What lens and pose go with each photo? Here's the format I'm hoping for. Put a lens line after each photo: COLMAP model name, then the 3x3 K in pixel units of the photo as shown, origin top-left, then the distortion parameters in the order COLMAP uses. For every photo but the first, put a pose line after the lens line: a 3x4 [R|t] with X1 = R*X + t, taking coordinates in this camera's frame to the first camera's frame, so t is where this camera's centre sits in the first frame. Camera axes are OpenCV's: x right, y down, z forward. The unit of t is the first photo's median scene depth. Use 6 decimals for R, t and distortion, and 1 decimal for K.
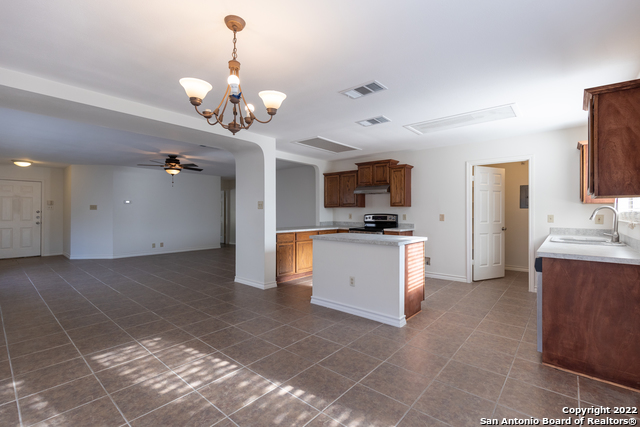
lens RADIAL K [[291.6, 0, 325.4], [0, 291.6, 211.9], [0, 0, 1]] dist [-0.004940, -0.000668]
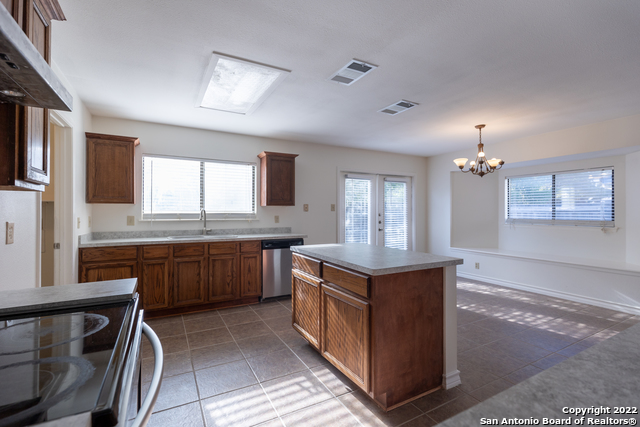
lens RADIAL K [[291.6, 0, 320.1], [0, 291.6, 208.8], [0, 0, 1]] dist [-0.004940, -0.000668]
pose [[-0.930104, 0.004076, 0.367273, -0.003770], [0.000374, 0.999948, -0.010149, -0.001828], [-0.367296, -0.009302, -0.930058, 1.107754]]
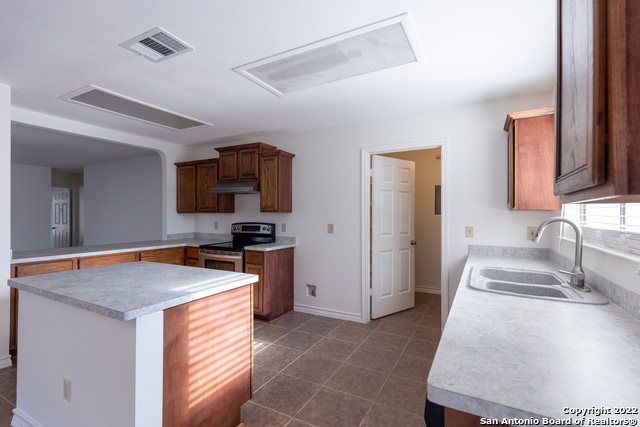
lens RADIAL K [[291.6, 0, 326.3], [0, 291.6, 214.8], [0, 0, 1]] dist [-0.004940, -0.000668]
pose [[0.979280, -0.001358, 0.202504, 0.239718], [0.000734, 0.999995, 0.003158, -0.014923], [-0.202507, -0.002944, 0.979276, 0.309863]]
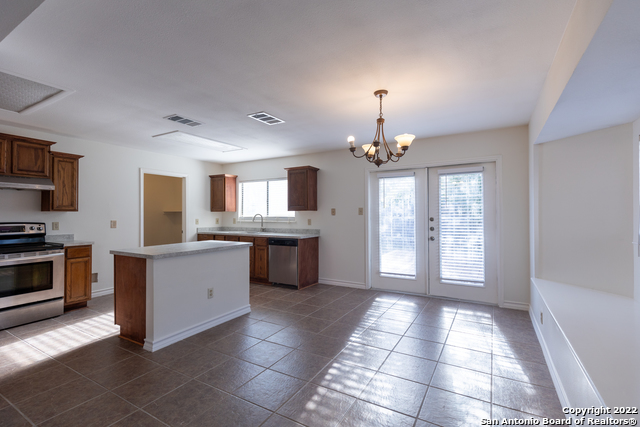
lens RADIAL K [[291.6, 0, 320.1], [0, 291.6, 212.9], [0, 0, 1]] dist [-0.004940, -0.000668]
pose [[-0.170984, 0.005027, 0.985261, -0.555844], [0.006147, 0.999973, -0.004035, -0.007491], [-0.985255, 0.005366, -0.171011, 0.506185]]
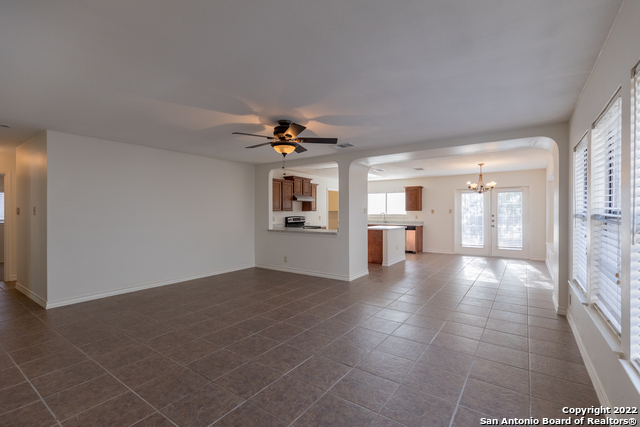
lens RADIAL K [[291.6, 0, 323.3], [0, 291.6, 213.4], [0, 0, 1]] dist [-0.004940, -0.000668]
pose [[-0.090692, -0.005862, 0.995862, -1.226488], [0.002064, 0.999979, 0.006075, -0.015247], [-0.995877, 0.002607, -0.090678, 1.069228]]
